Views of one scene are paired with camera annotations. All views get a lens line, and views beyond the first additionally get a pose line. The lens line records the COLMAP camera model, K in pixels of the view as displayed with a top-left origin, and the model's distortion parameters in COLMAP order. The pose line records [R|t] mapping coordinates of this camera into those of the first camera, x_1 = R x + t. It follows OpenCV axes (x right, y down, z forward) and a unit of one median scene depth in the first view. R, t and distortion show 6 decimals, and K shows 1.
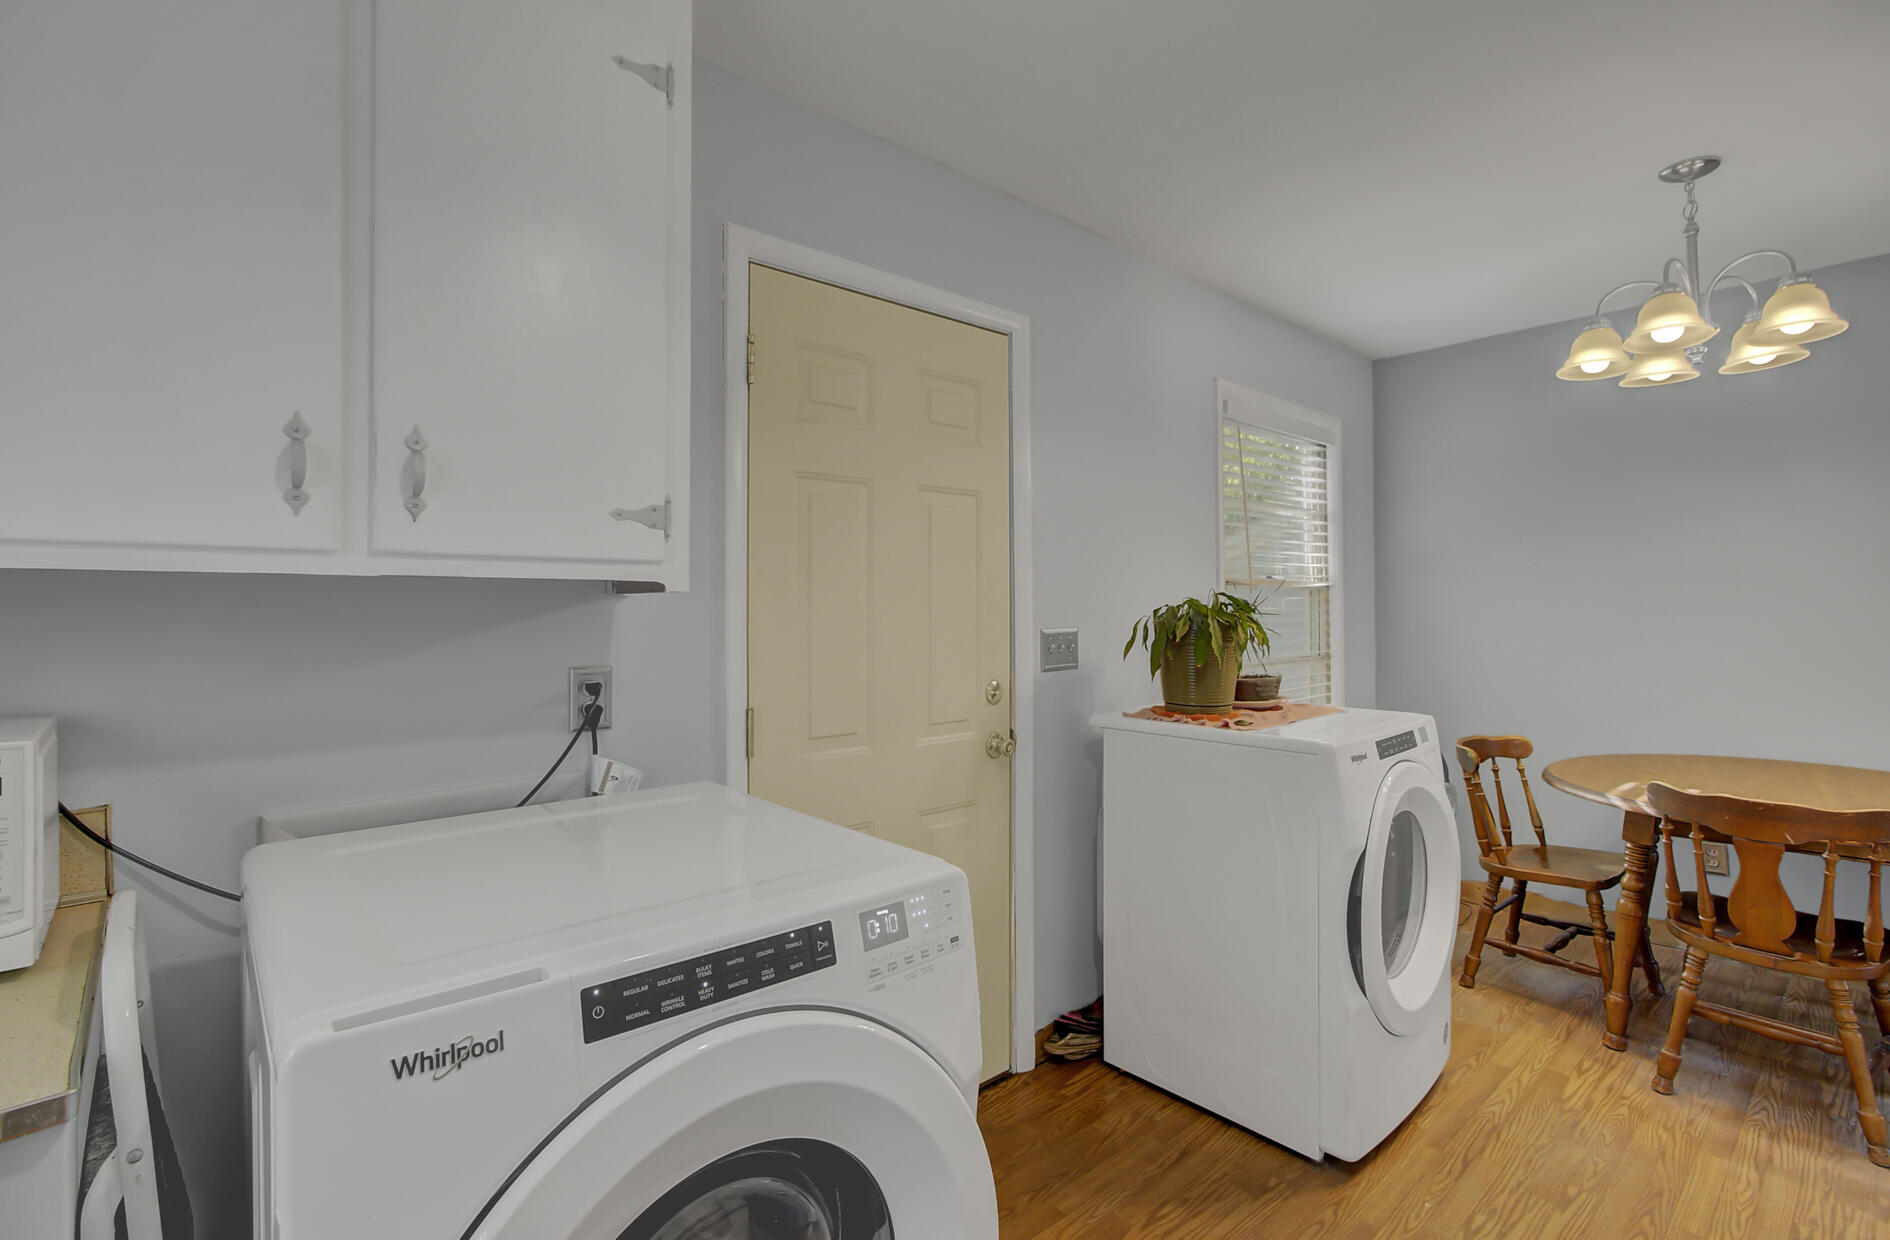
lens RADIAL K [[861.7, 0, 916.7], [0, 861.7, 597.4], [0, 0, 1]] dist [-0.002392, -0.000010]
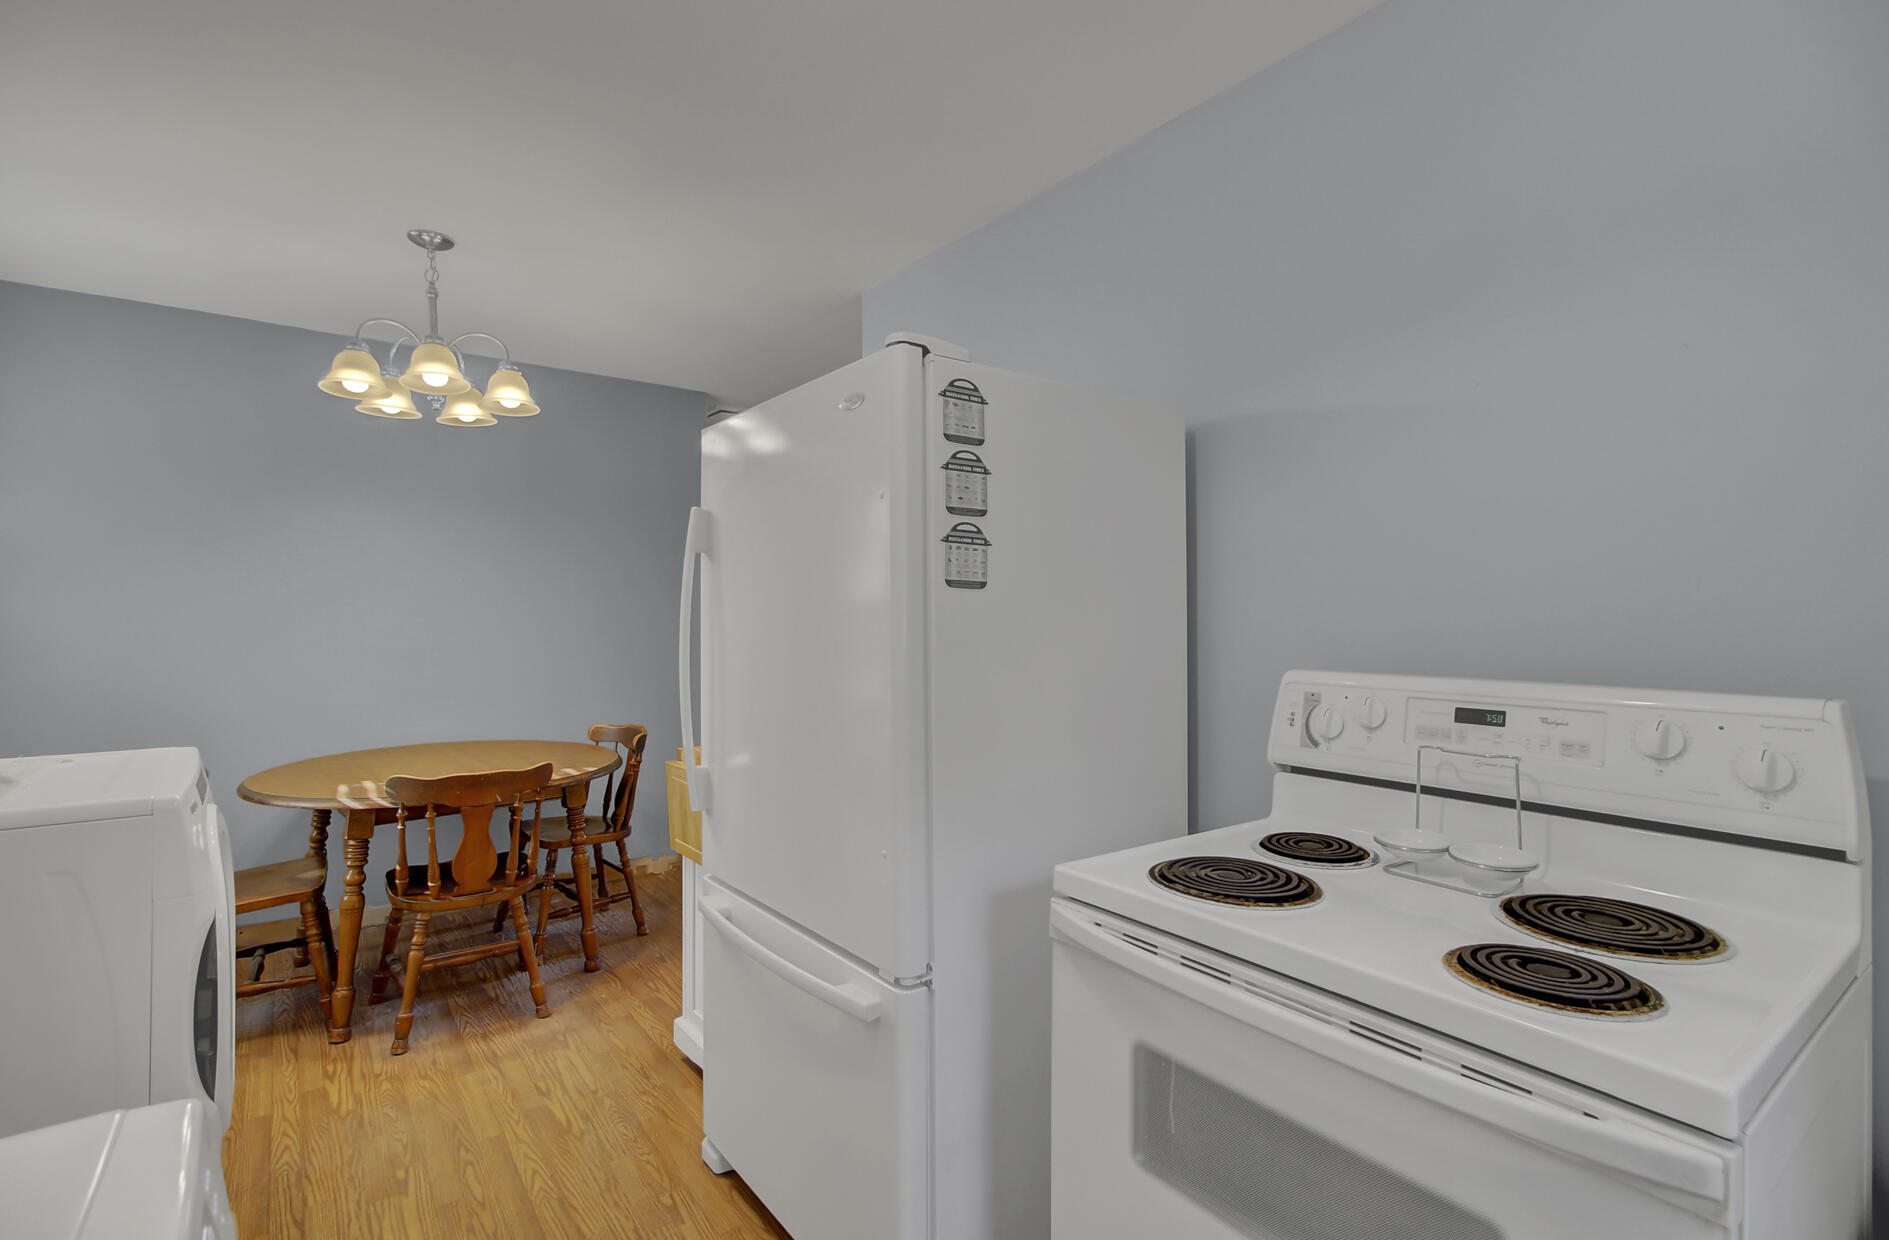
lens RADIAL K [[870.1, 0, 934.7], [0, 870.1, 611.6], [0, 0, 1]] dist [0.000899, 0.000955]
pose [[0.077148, 0.004540, 0.997009, -0.219817], [-0.005825, 0.999975, -0.004103, 0.003482], [-0.997003, -0.005491, 0.077173, 0.236651]]
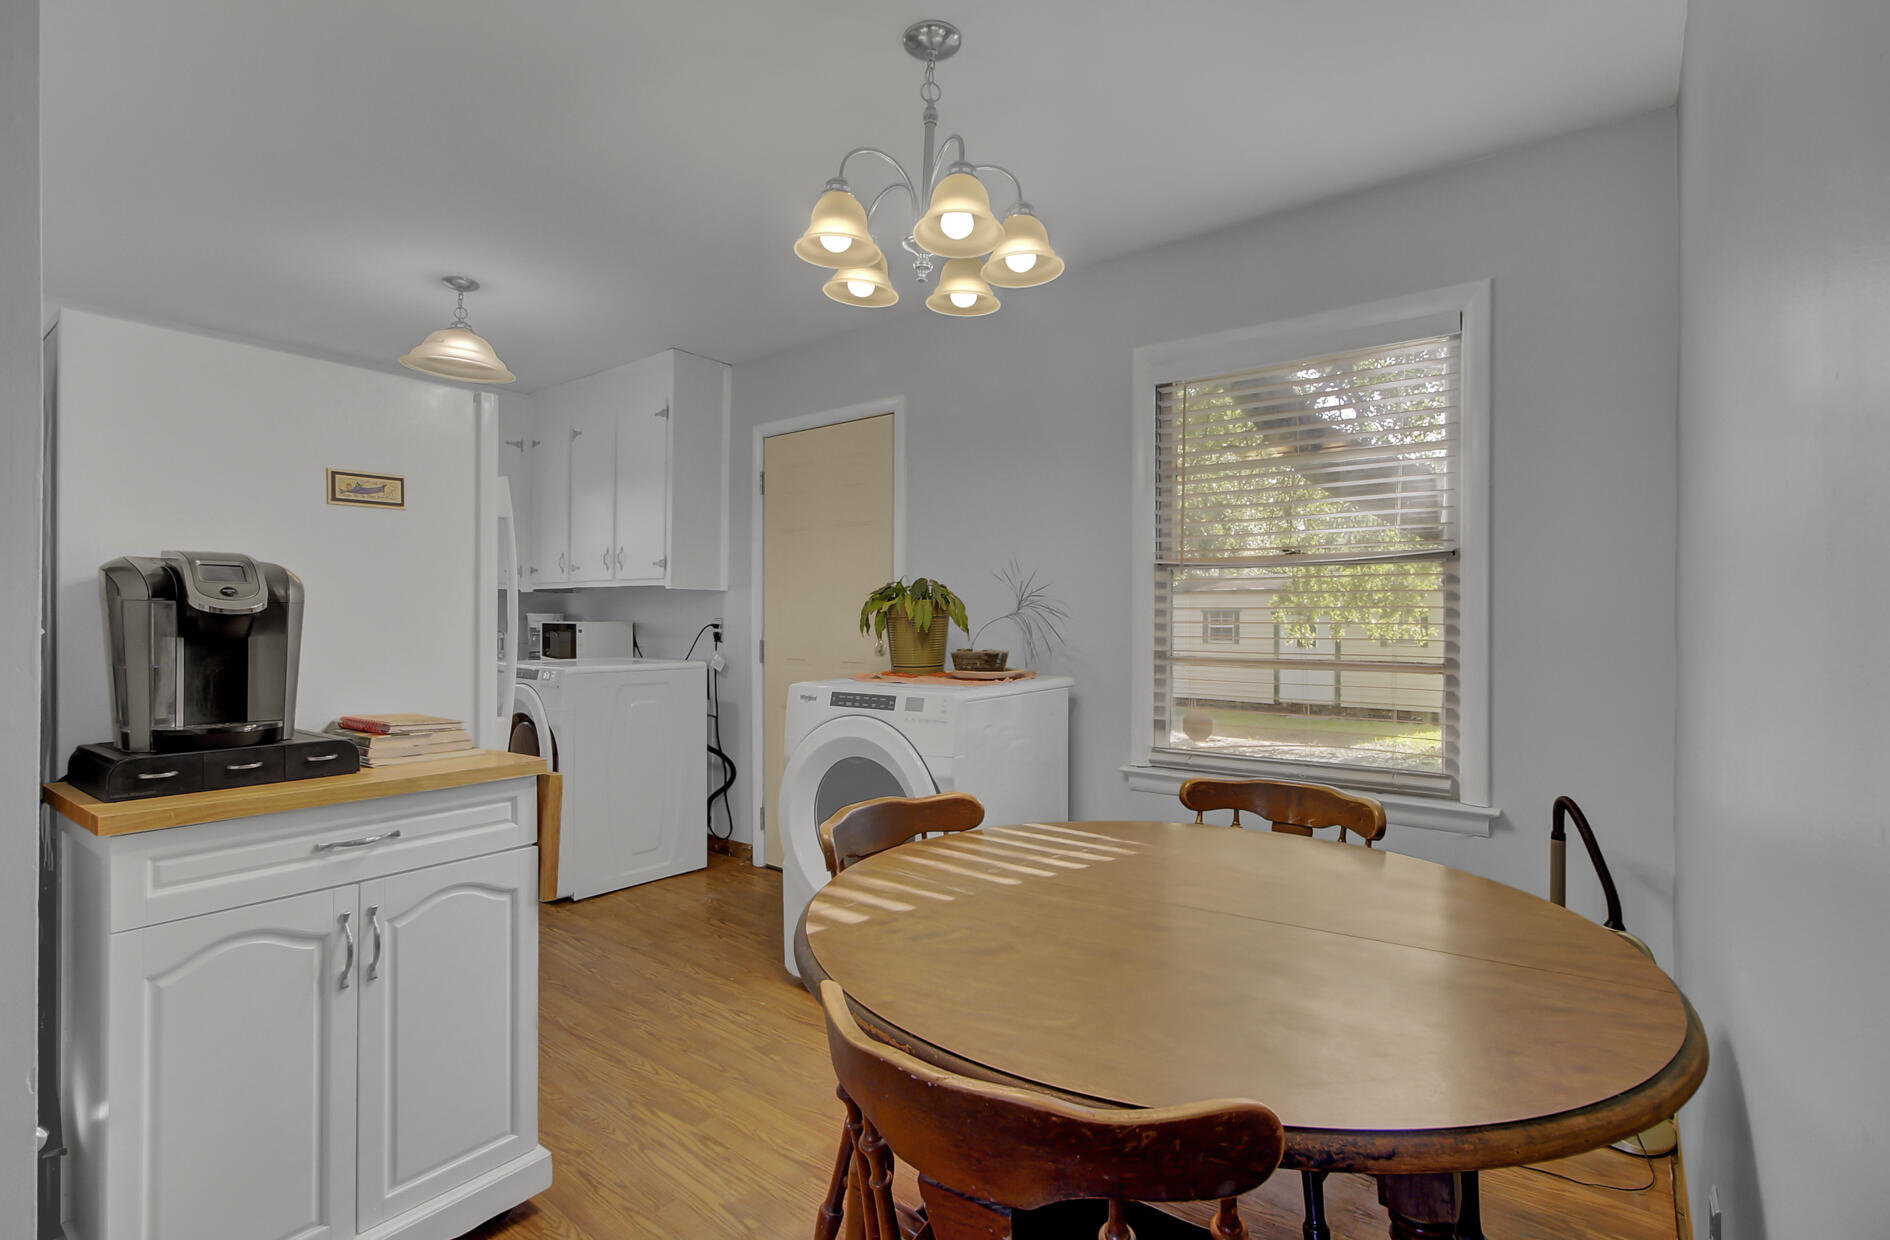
lens RADIAL K [[870.6, 0, 935.2], [0, 870.6, 611.6], [0, 0, 1]] dist [0.000899, 0.000955]
pose [[0.174889, -0.002082, -0.984586, 1.758427], [0.002083, 0.999996, -0.001744, 0.049828], [0.984586, -0.001746, 0.174893, 0.875823]]
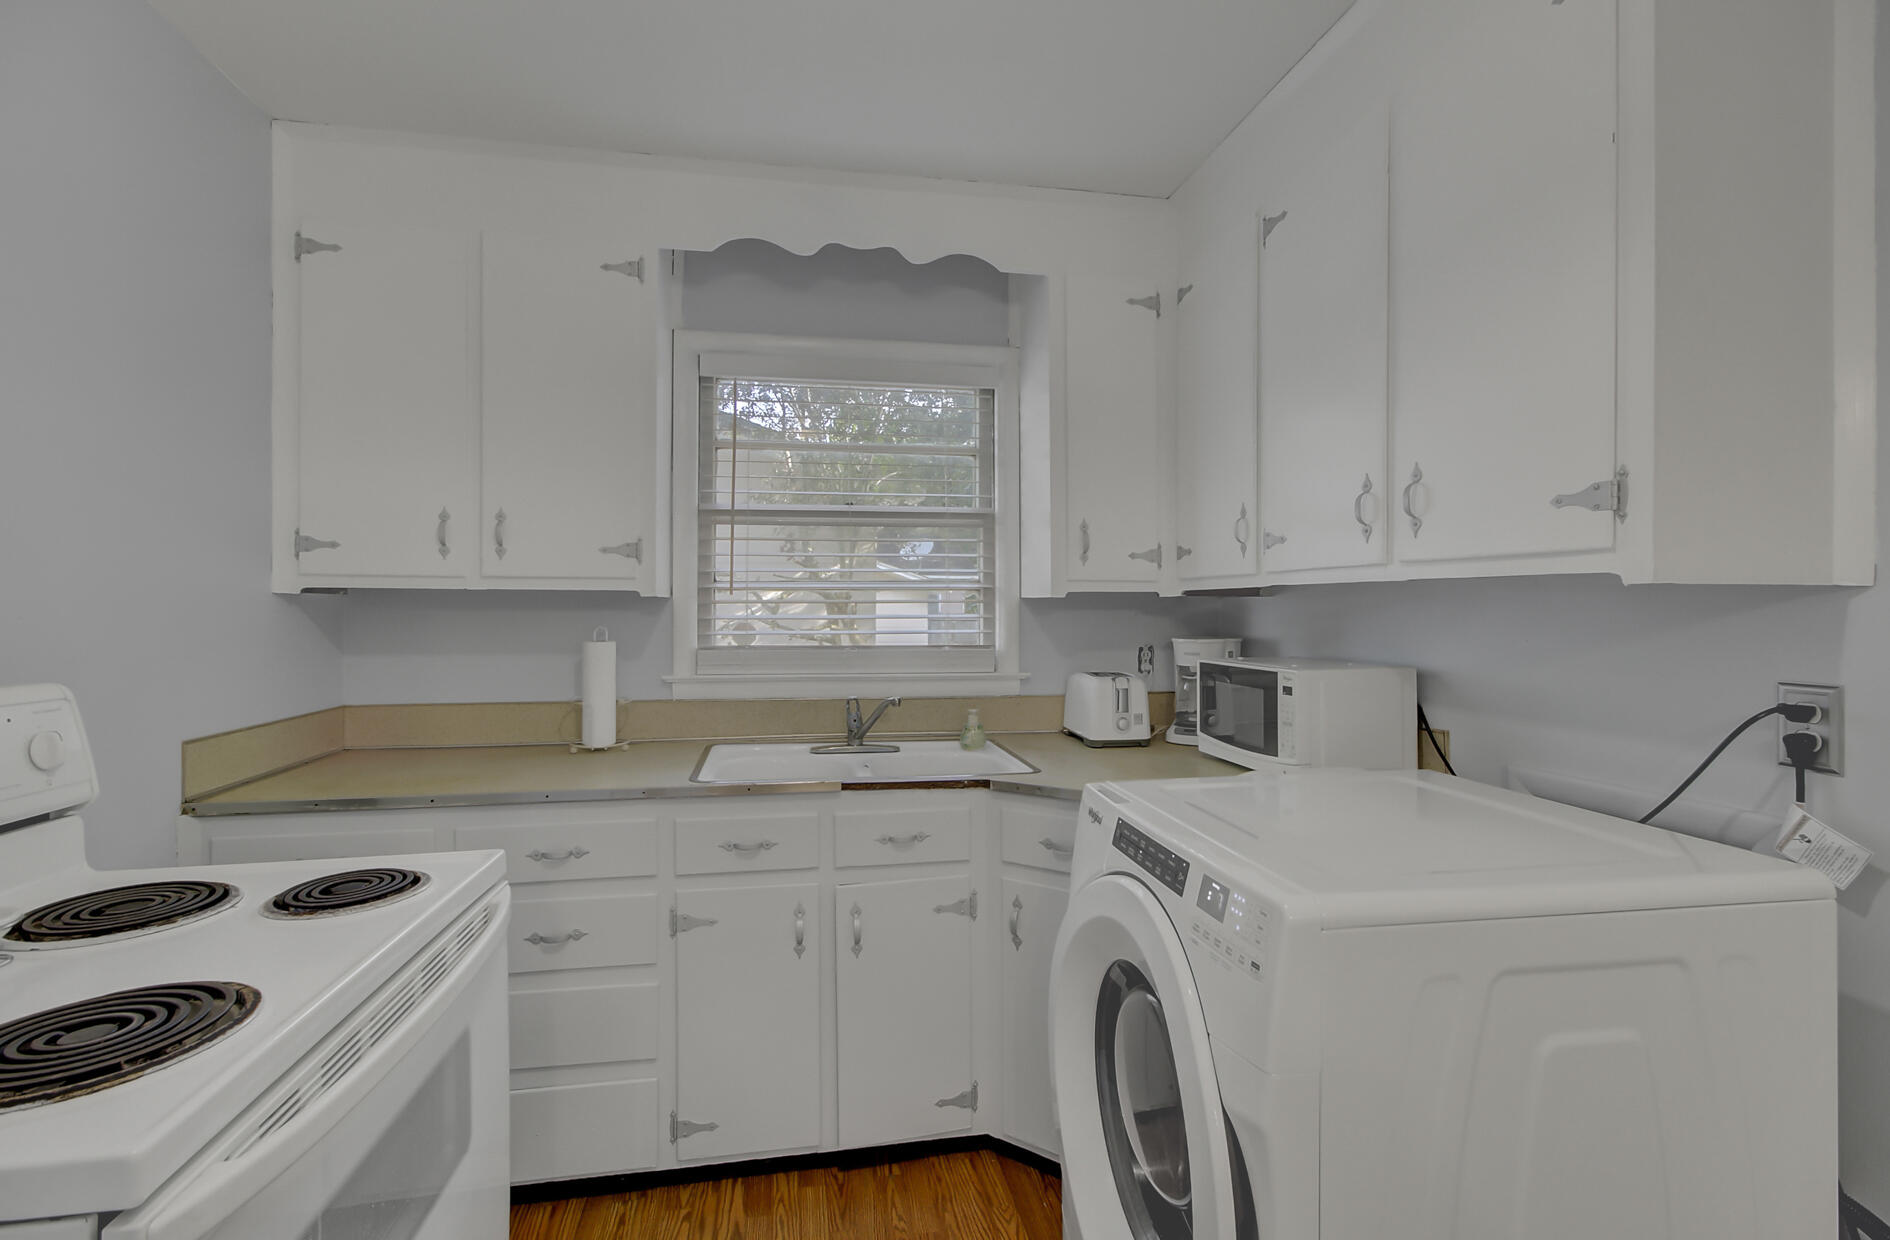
lens RADIAL K [[870.6, 0, 935.2], [0, 870.6, 611.6], [0, 0, 1]] dist [0.000899, 0.000955]
pose [[-0.517556, 0.007070, -0.855620, 0.467622], [0.011068, 0.999938, 0.001567, 0.006560], [0.855578, -0.008659, -0.517602, 0.550115]]
